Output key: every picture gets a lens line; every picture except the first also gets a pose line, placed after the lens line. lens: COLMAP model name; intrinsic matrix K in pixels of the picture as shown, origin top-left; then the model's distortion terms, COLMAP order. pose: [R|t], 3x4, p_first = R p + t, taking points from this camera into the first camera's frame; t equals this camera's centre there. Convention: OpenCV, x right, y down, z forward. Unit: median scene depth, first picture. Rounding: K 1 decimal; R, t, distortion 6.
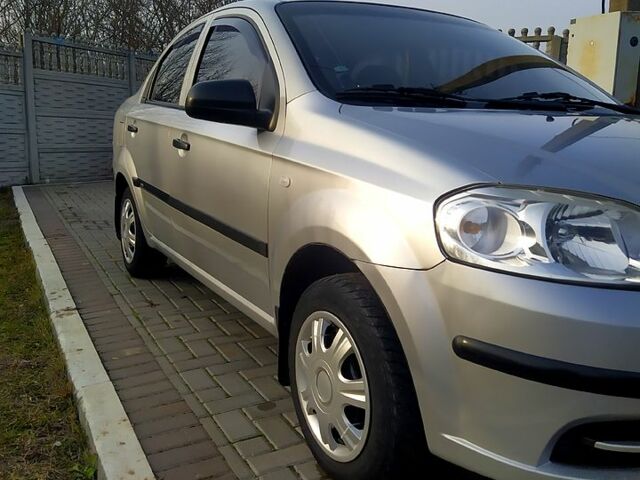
lens RADIAL K [[619.5, 0, 323.6], [0, 619.5, 241.2], [0, 0, 1]] dist [0.119335, -0.192004]
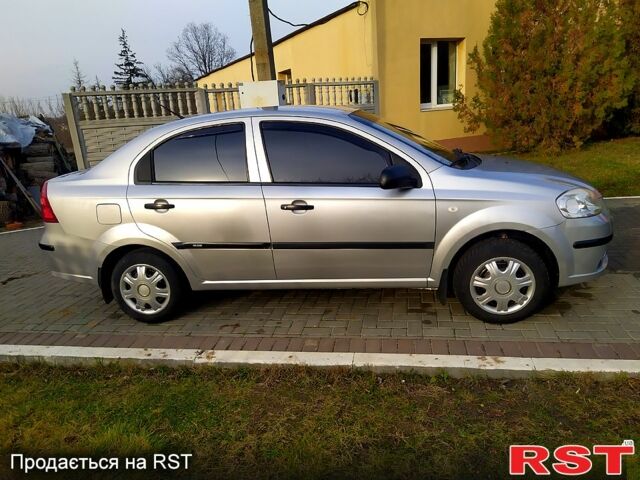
lens RADIAL K [[619.5, 0, 323.6], [0, 619.5, 241.2], [0, 0, 1]] dist [0.119335, -0.192004]
pose [[0.599060, -0.311529, 0.737616, -1.181696], [0.232554, 0.949193, 0.212018, -0.335213], [-0.766189, 0.044524, 0.641070, -0.008047]]
